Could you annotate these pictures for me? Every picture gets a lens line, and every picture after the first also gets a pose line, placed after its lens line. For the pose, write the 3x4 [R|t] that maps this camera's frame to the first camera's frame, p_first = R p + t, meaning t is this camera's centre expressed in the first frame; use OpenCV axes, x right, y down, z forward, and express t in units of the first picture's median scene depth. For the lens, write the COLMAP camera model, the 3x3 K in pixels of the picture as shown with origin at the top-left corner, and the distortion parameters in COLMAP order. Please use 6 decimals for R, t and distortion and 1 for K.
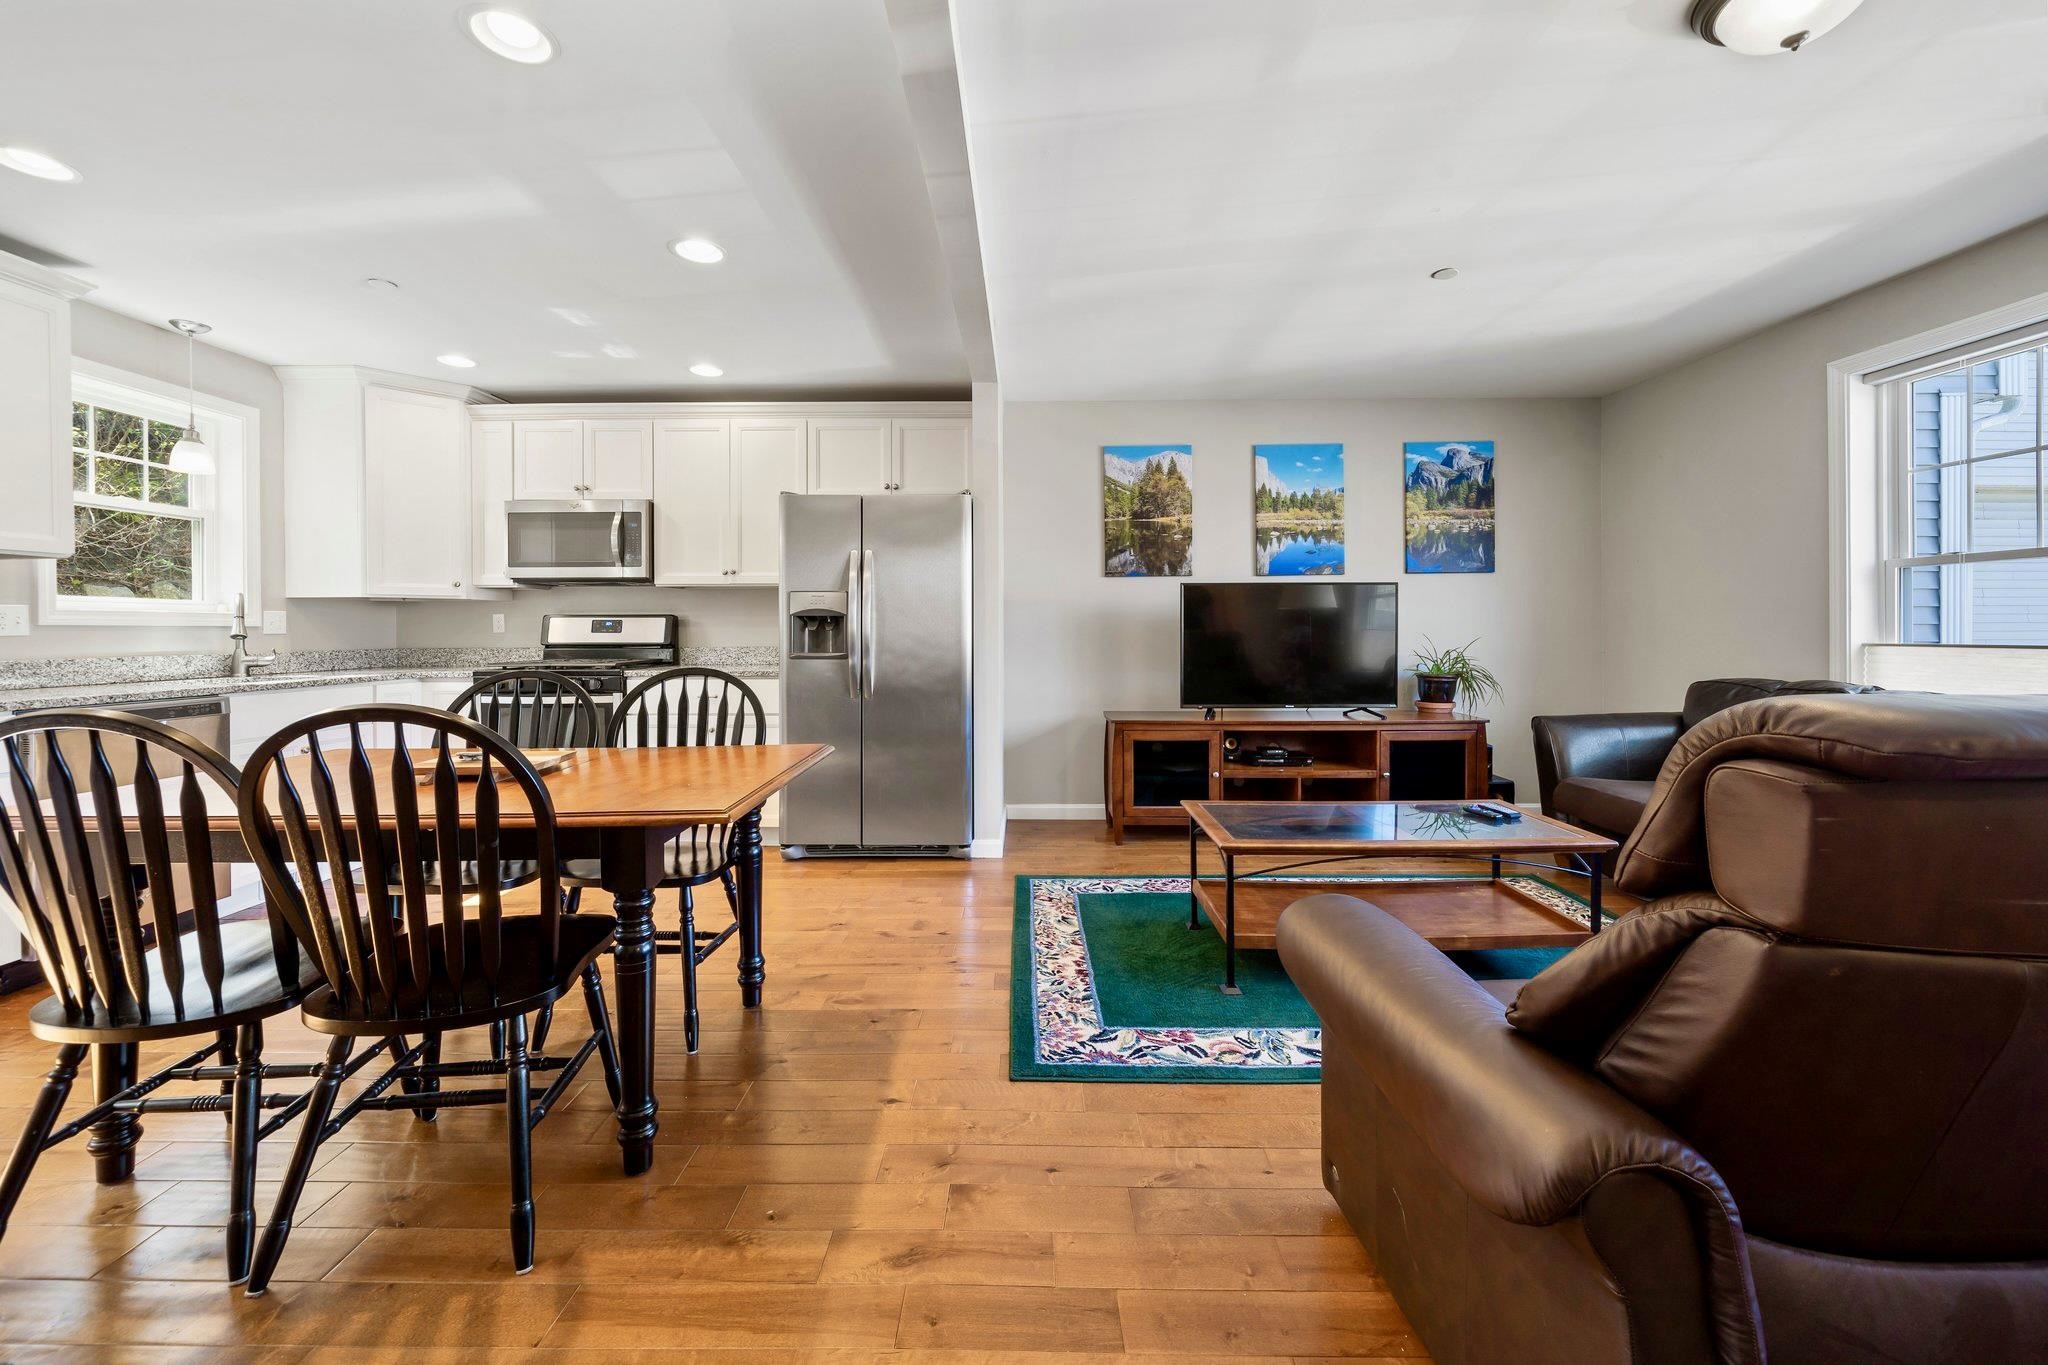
lens RADIAL K [[774.1, 0, 1076.2], [0, 774.1, 624.3], [0, 0, 1]] dist [-0.000186, 0.000332]
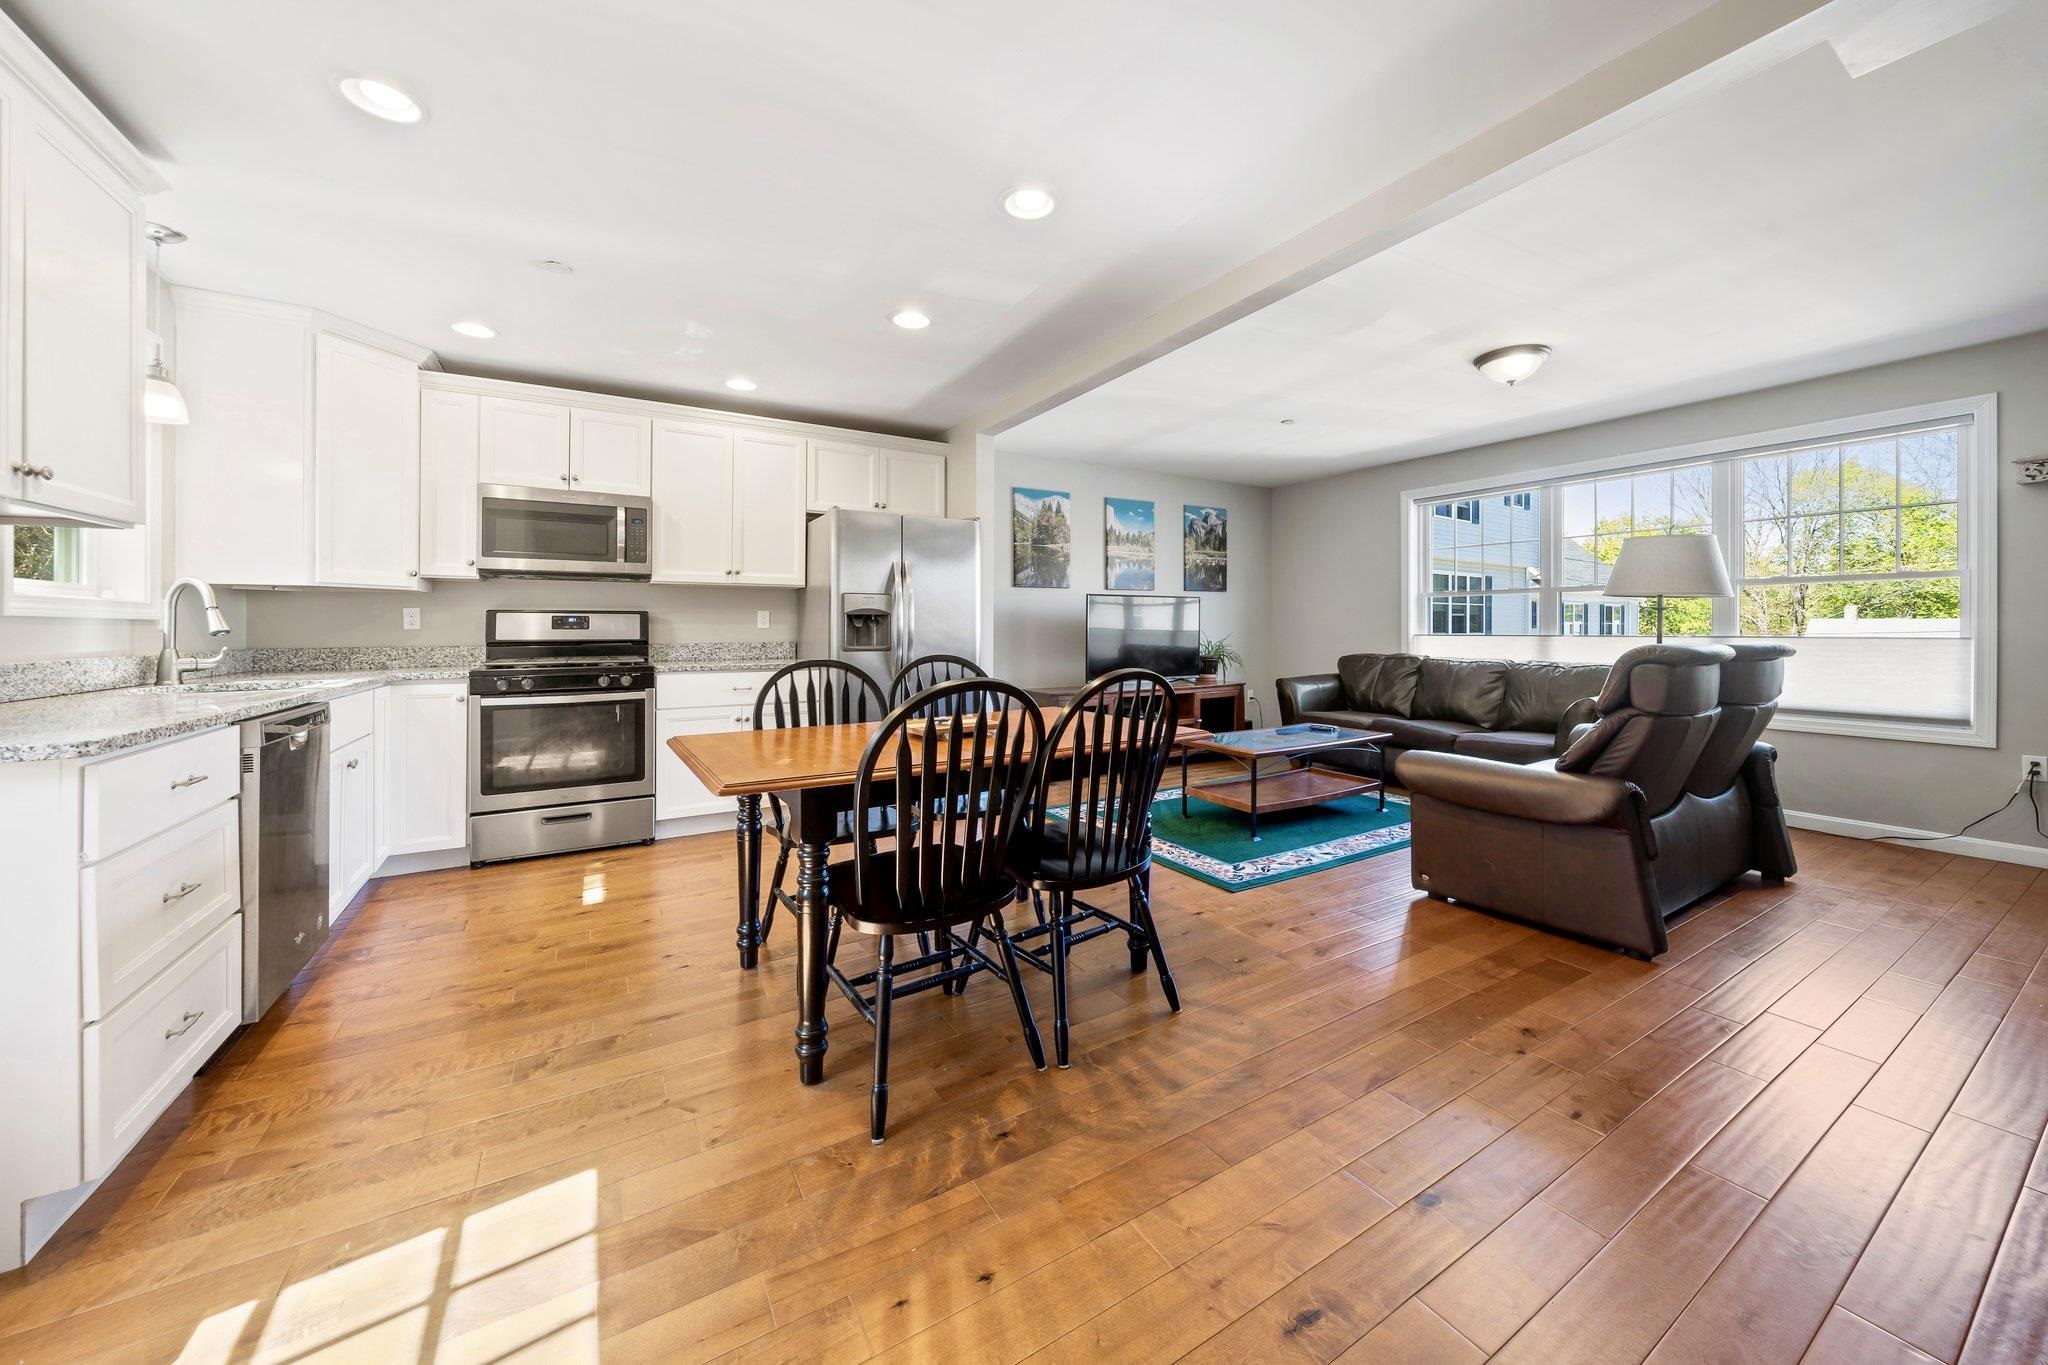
lens RADIAL K [[720.5, 0, 1017.1], [0, 720.5, 619.4], [0, 0, 1]] dist [-0.002111, -0.000767]
pose [[0.856933, 0.007560, 0.515372, -0.622108], [-0.003269, 0.999952, -0.009233, 0.005236], [-0.515417, 0.006228, 0.856917, -0.049324]]
